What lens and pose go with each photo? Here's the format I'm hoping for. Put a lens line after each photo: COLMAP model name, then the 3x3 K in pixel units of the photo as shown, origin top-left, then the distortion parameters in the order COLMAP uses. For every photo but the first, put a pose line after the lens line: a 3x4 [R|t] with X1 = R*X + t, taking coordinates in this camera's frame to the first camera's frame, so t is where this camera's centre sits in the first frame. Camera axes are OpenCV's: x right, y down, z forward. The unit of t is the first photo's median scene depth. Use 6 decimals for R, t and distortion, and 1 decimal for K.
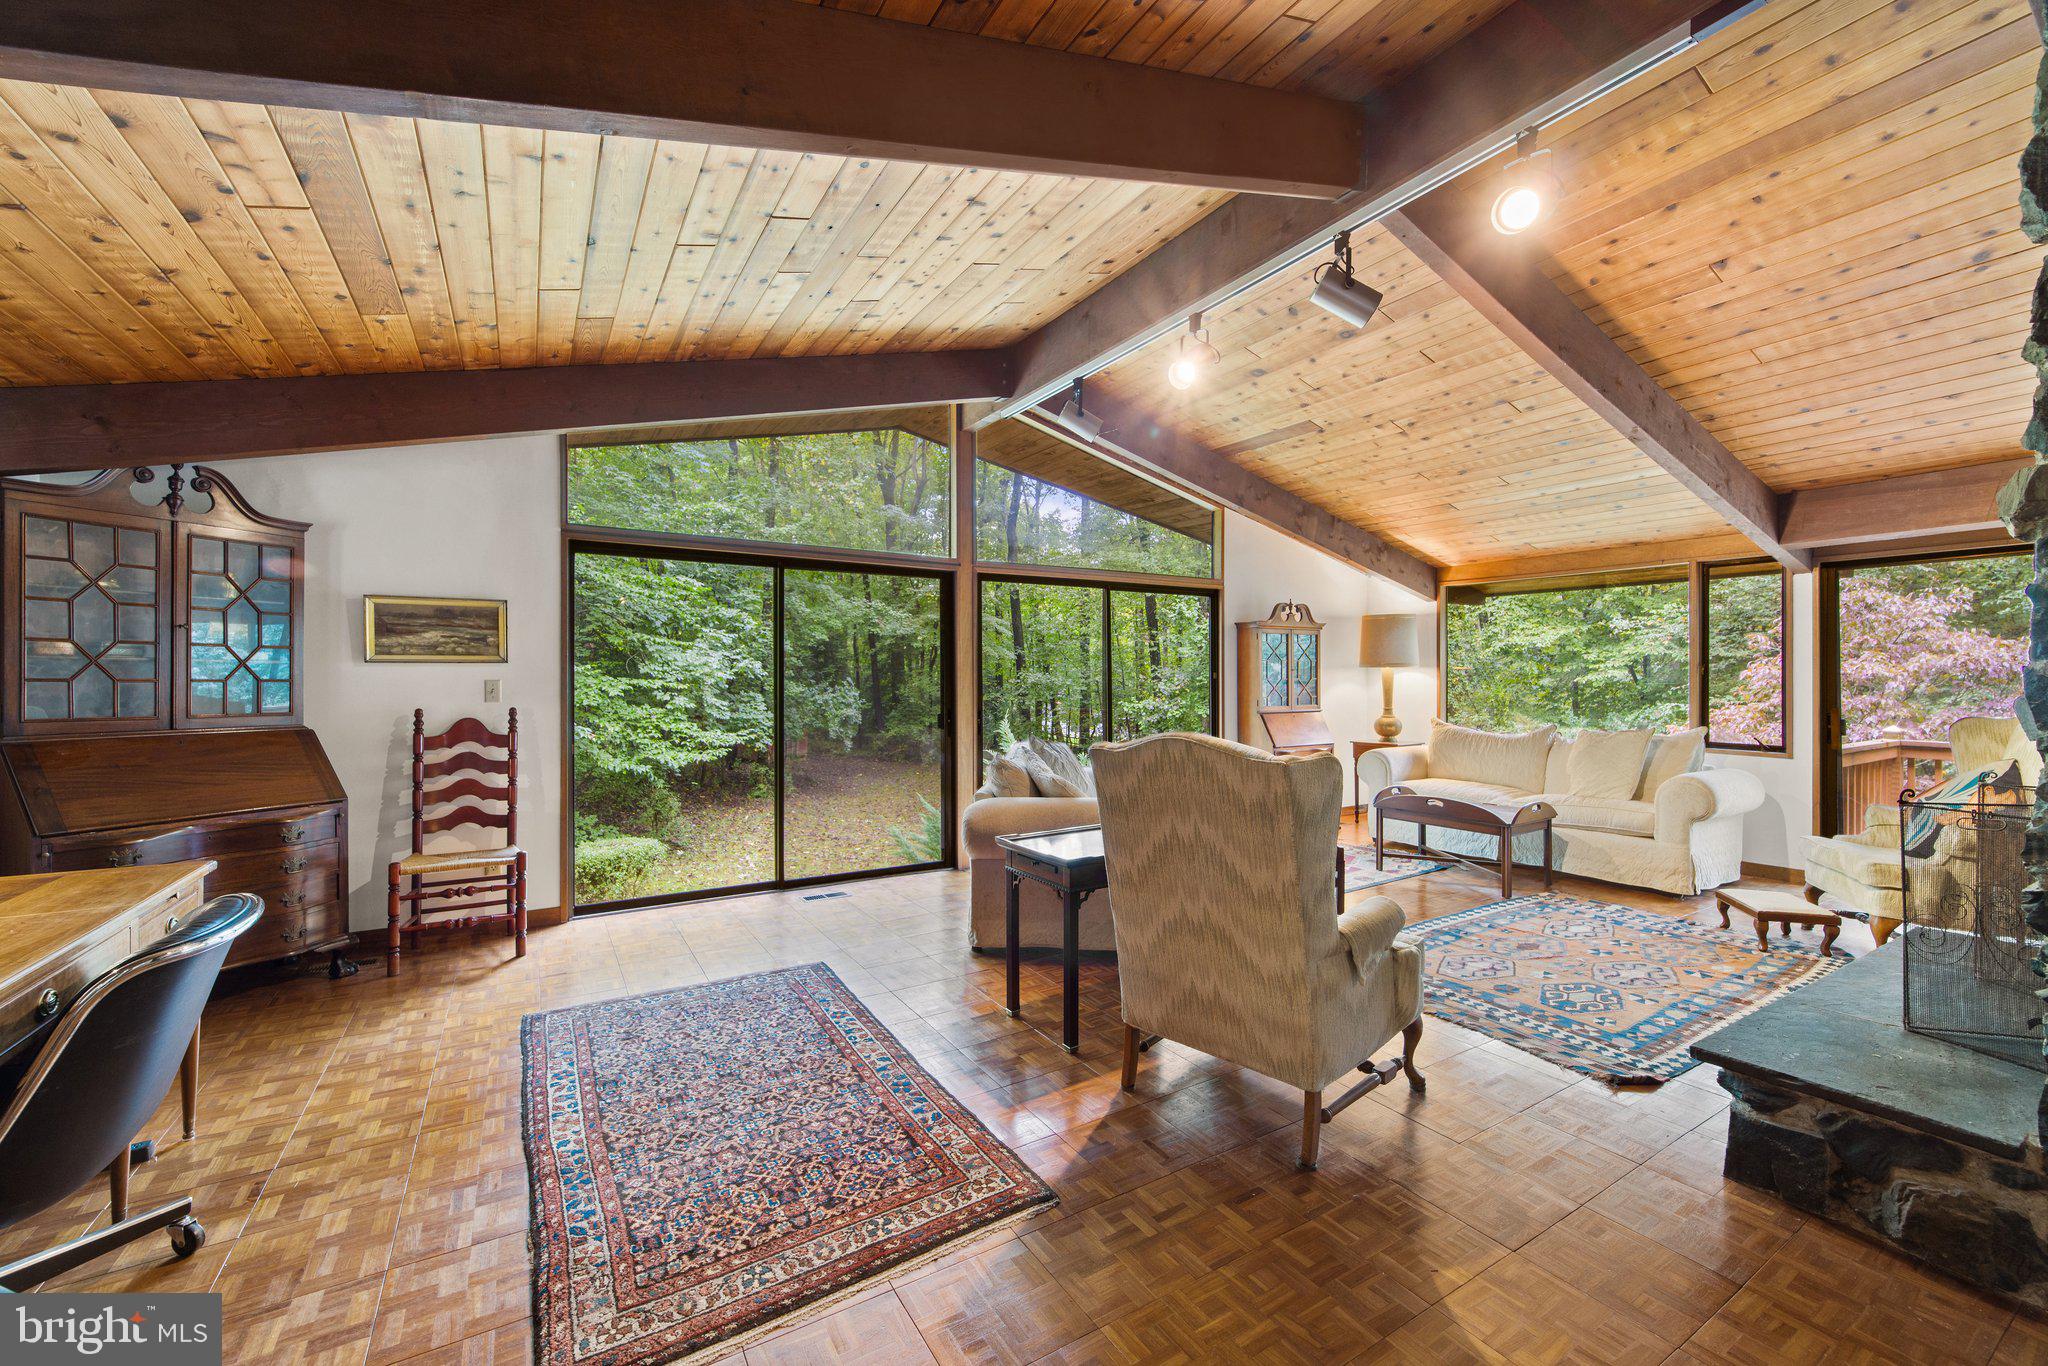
lens RADIAL K [[811.0, 0, 1014.5], [0, 811.0, 683.3], [0, 0, 1]] dist [0.001476, -0.004403]
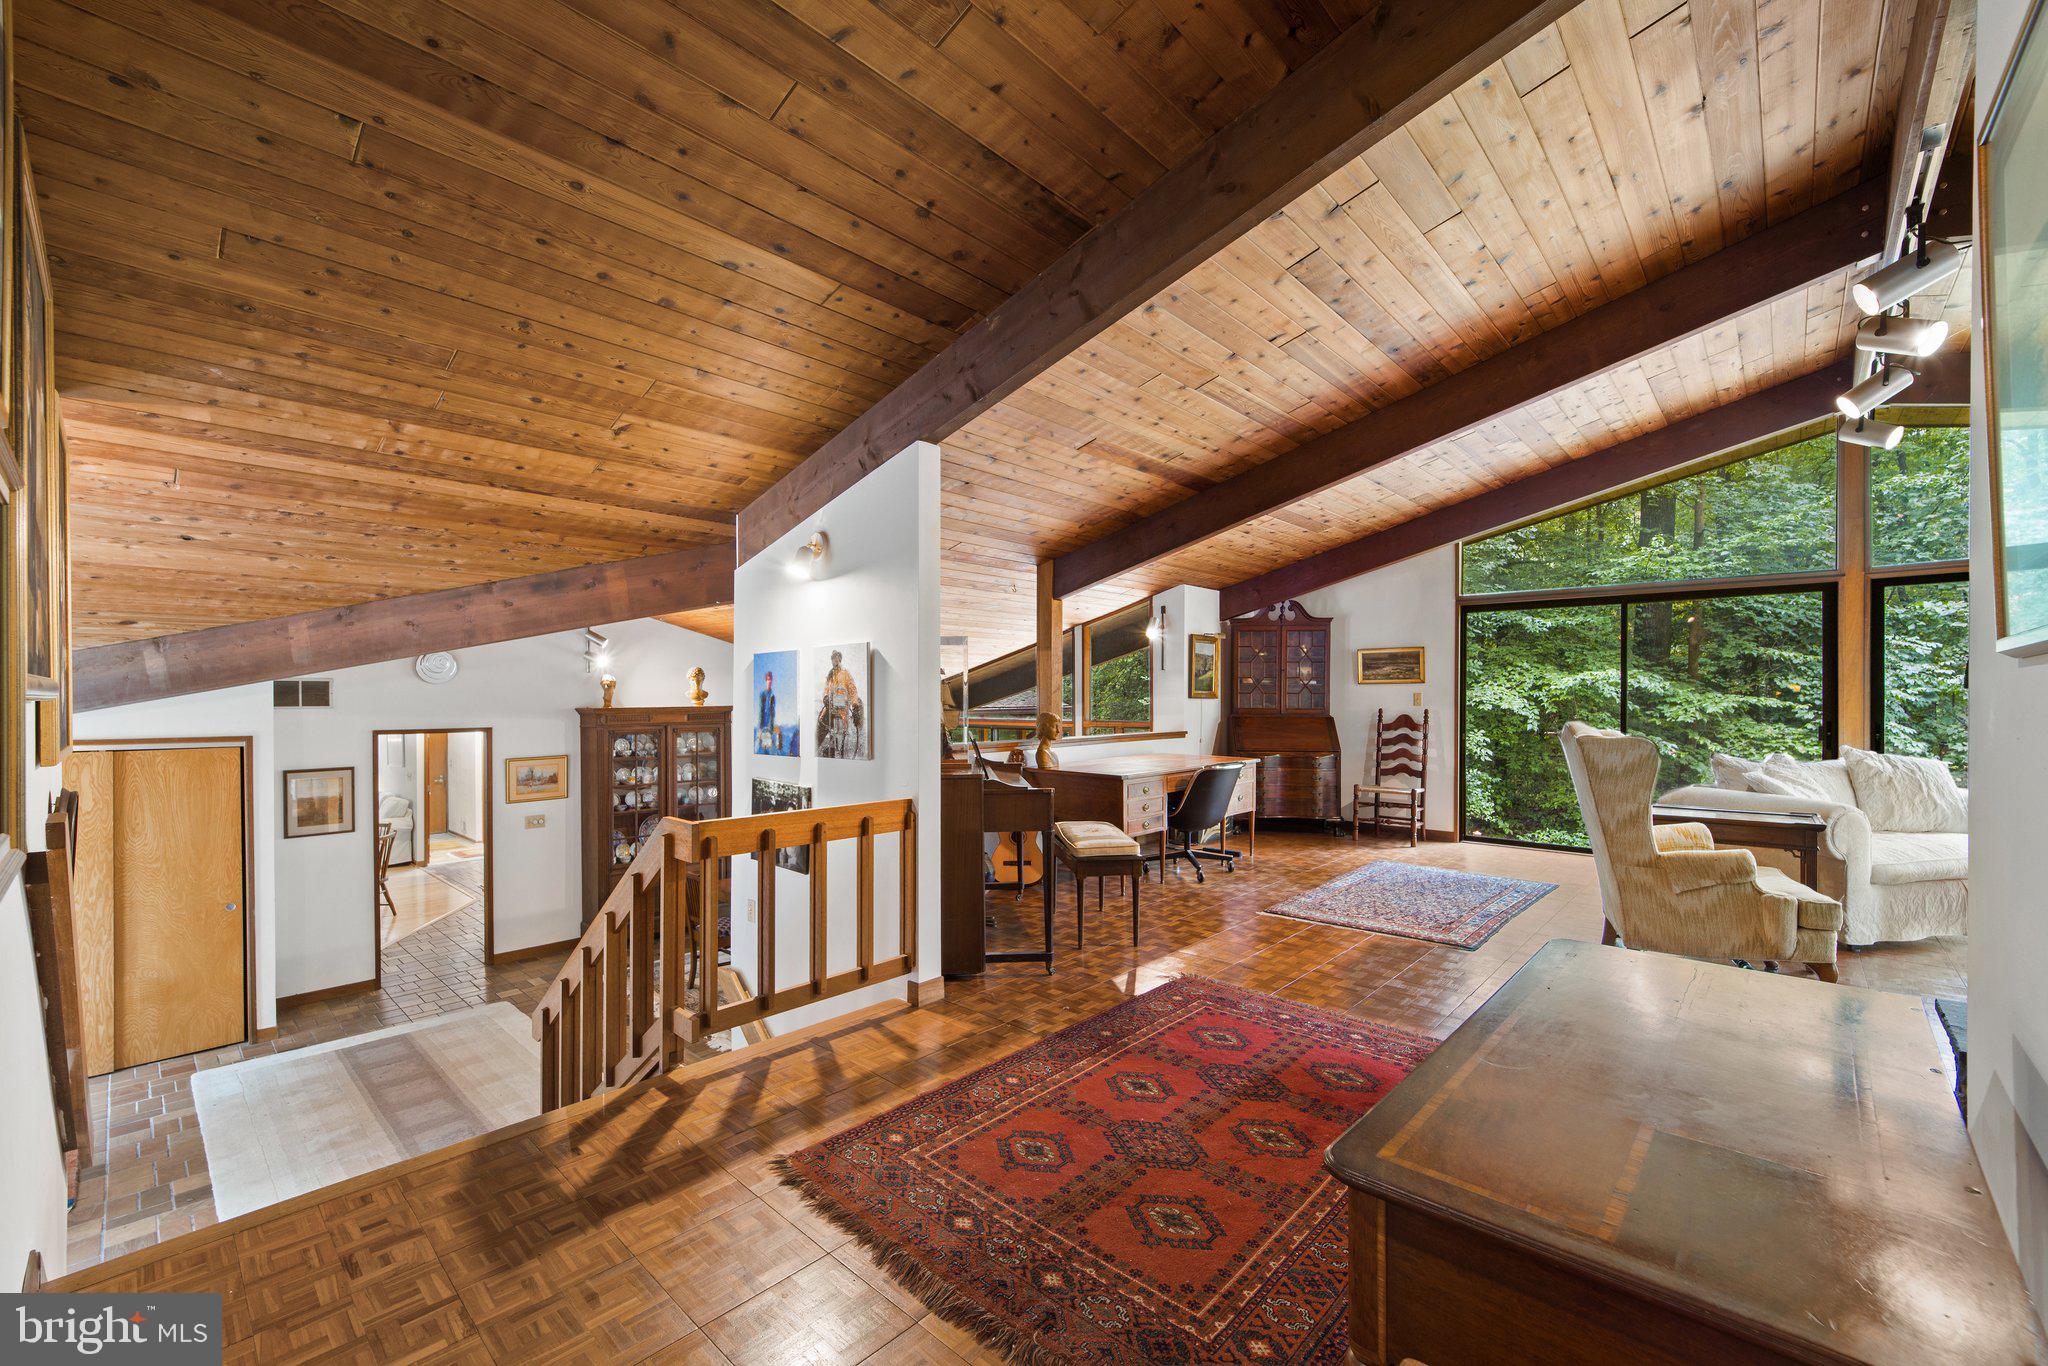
lens RADIAL K [[811.0, 0, 1014.5], [0, 811.0, 683.3], [0, 0, 1]] dist [0.001476, -0.004403]
pose [[0.269005, -0.015735, -0.963010, 0.750281], [-0.005420, 0.999826, -0.017851, 0.009834], [0.963124, 0.010022, 0.268873, -0.282086]]
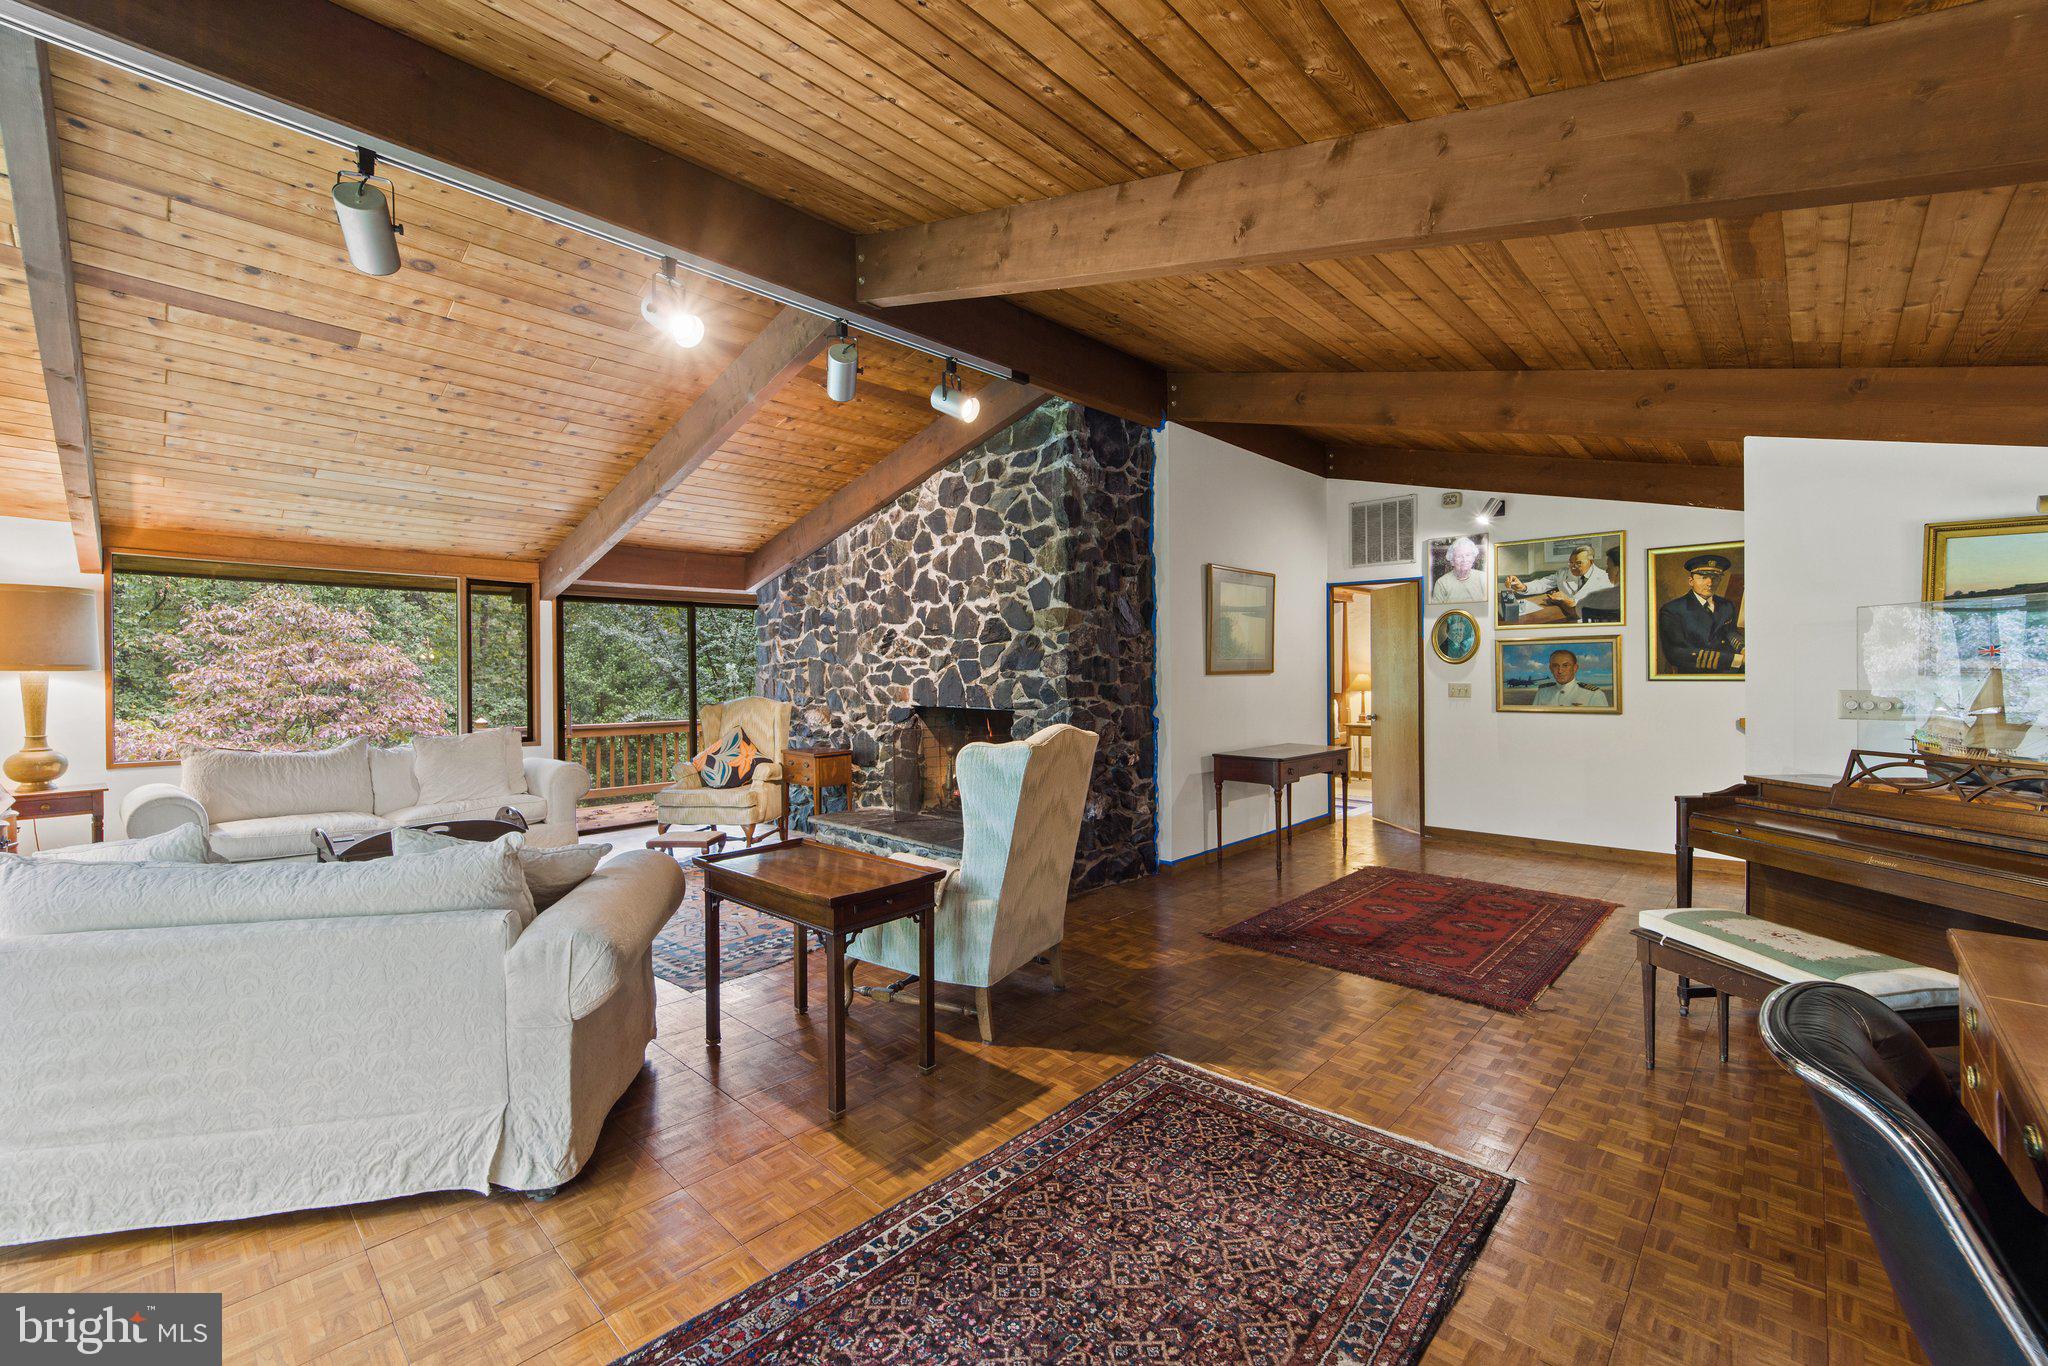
lens RADIAL K [[833.6, 0, 1020.6], [0, 833.6, 681.4], [0, 0, 1]] dist [0.019066, -0.013151]
pose [[-0.265345, -0.011596, 0.964084, -0.574371], [0.012527, 0.999802, 0.015473, -0.019328], [-0.964072, 0.016183, -0.265147, 0.713879]]
